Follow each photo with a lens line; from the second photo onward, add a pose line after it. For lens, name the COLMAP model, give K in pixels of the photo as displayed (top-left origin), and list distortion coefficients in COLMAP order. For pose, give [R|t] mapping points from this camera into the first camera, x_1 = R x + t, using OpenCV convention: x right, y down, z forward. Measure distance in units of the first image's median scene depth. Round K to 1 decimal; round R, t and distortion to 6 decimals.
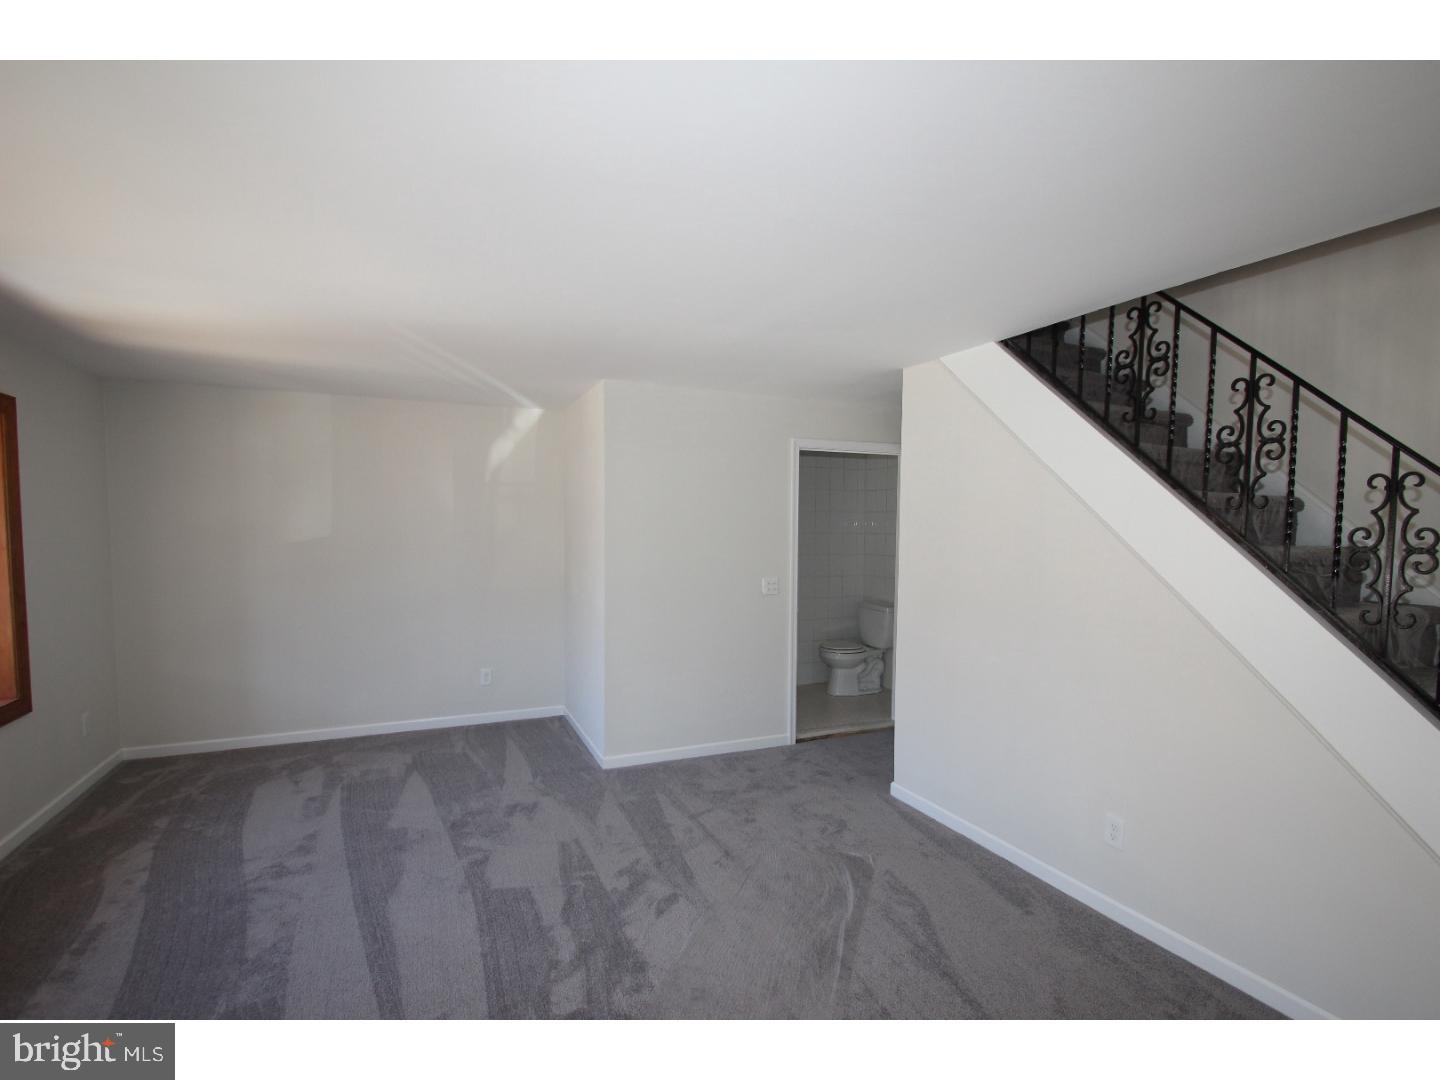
lens RADIAL K [[663.0, 0, 708.3], [0, 663.0, 544.8], [0, 0, 1]] dist [-0.000227, -0.002917]
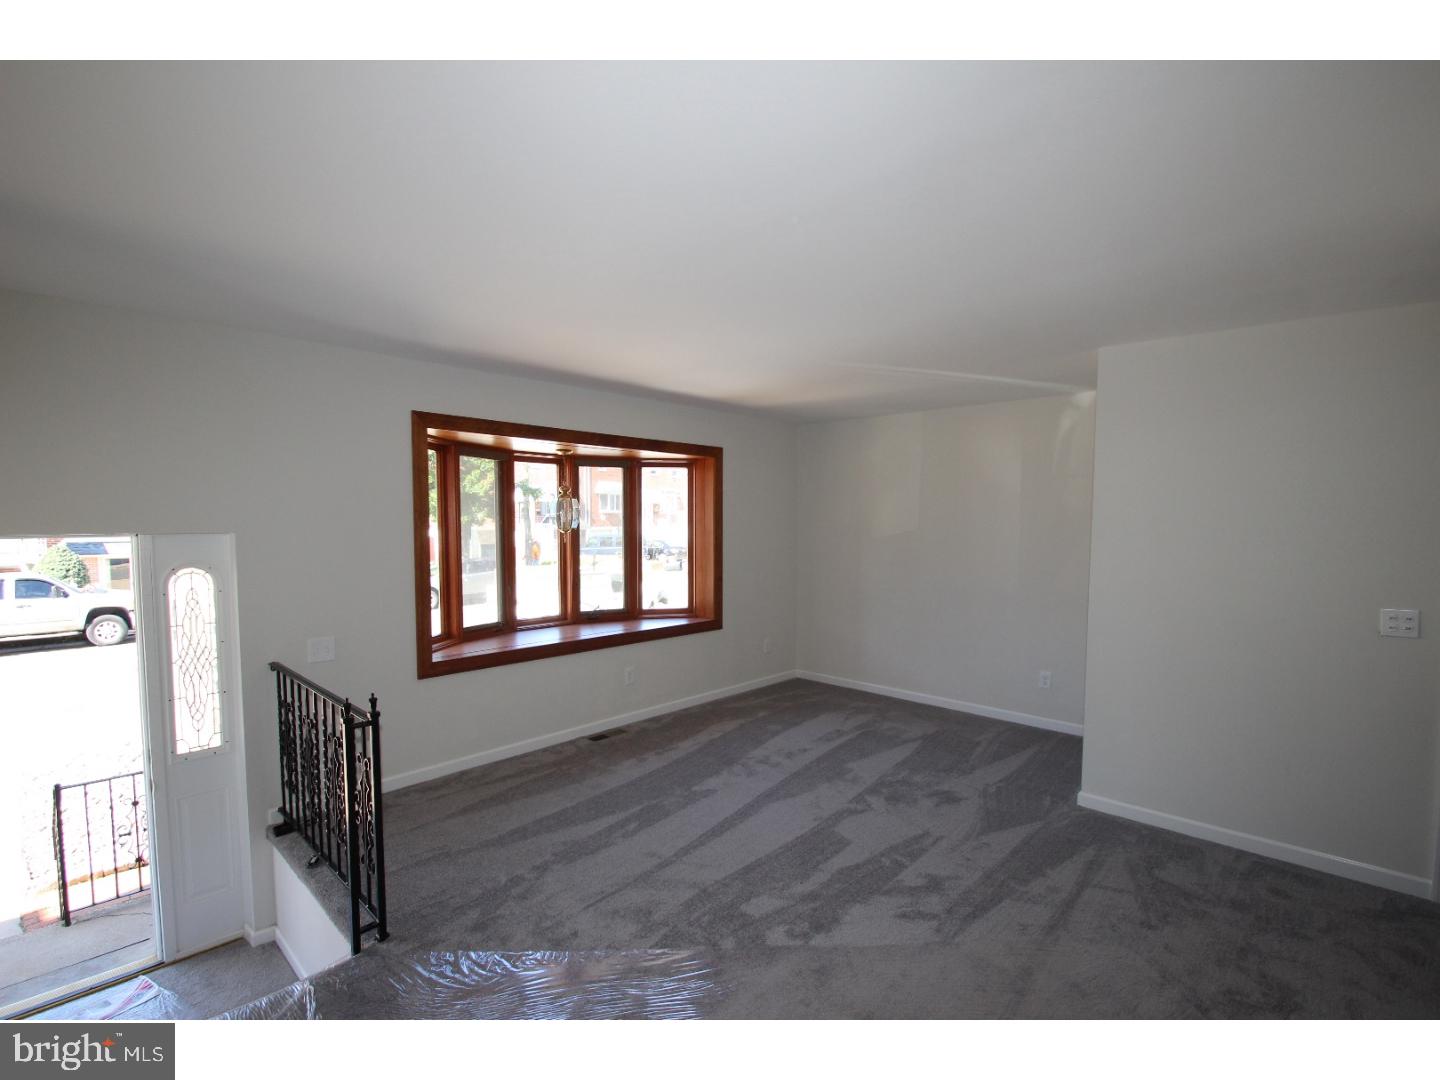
lens RADIAL K [[663.0, 0, 707.6], [0, 663.0, 546.4], [0, 0, 1]] dist [-0.000227, -0.002917]
pose [[0.395687, 0.031497, -0.917845, 0.509018], [-0.028761, 0.999347, 0.021894, 0.000037], [0.917935, 0.017734, 0.396335, 0.254889]]
